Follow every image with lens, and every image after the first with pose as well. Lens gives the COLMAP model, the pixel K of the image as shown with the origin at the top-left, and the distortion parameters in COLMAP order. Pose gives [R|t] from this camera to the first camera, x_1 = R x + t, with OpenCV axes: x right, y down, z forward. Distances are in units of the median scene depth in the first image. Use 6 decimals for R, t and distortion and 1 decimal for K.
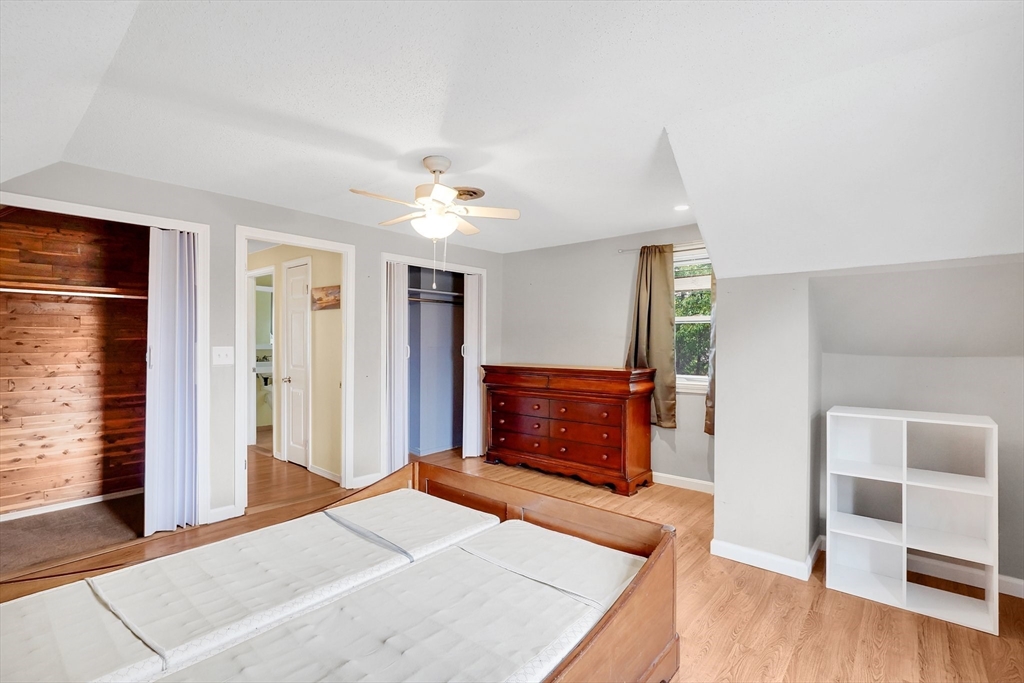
lens RADIAL K [[472.9, 0, 511.9], [0, 472.9, 343.6], [0, 0, 1]] dist [-0.000113, -0.000019]
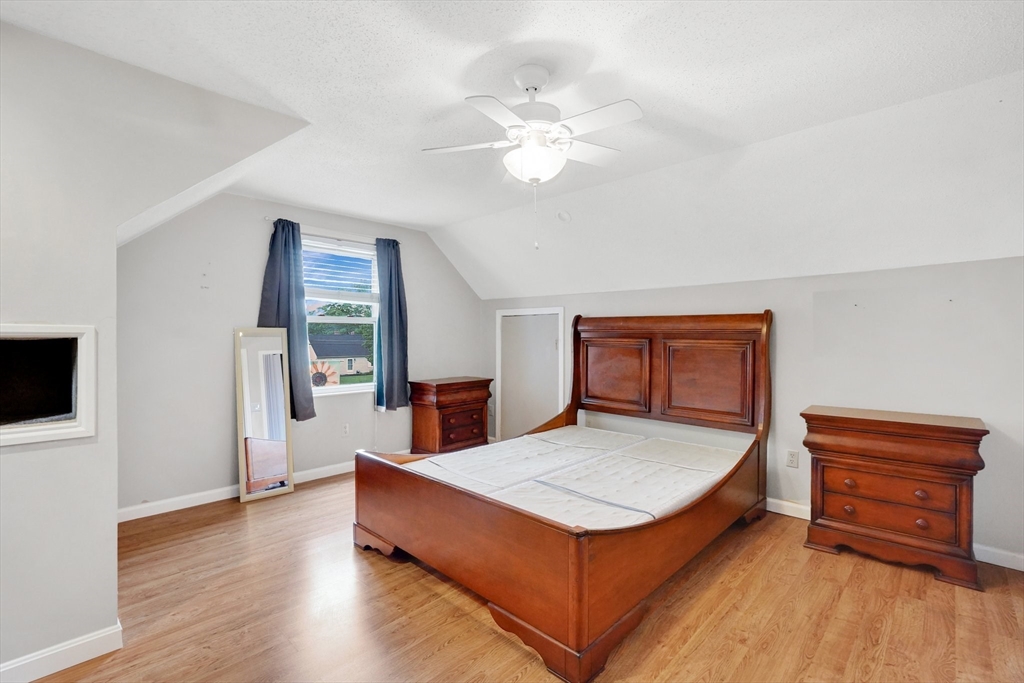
lens RADIAL K [[472.9, 0, 512.2], [0, 472.9, 343.1], [0, 0, 1]] dist [-0.000113, -0.000019]
pose [[-0.998657, 0.002695, 0.051747, -0.179072], [0.003324, 0.999922, 0.012073, 0.019127], [-0.051710, 0.012229, -0.998587, 1.878839]]
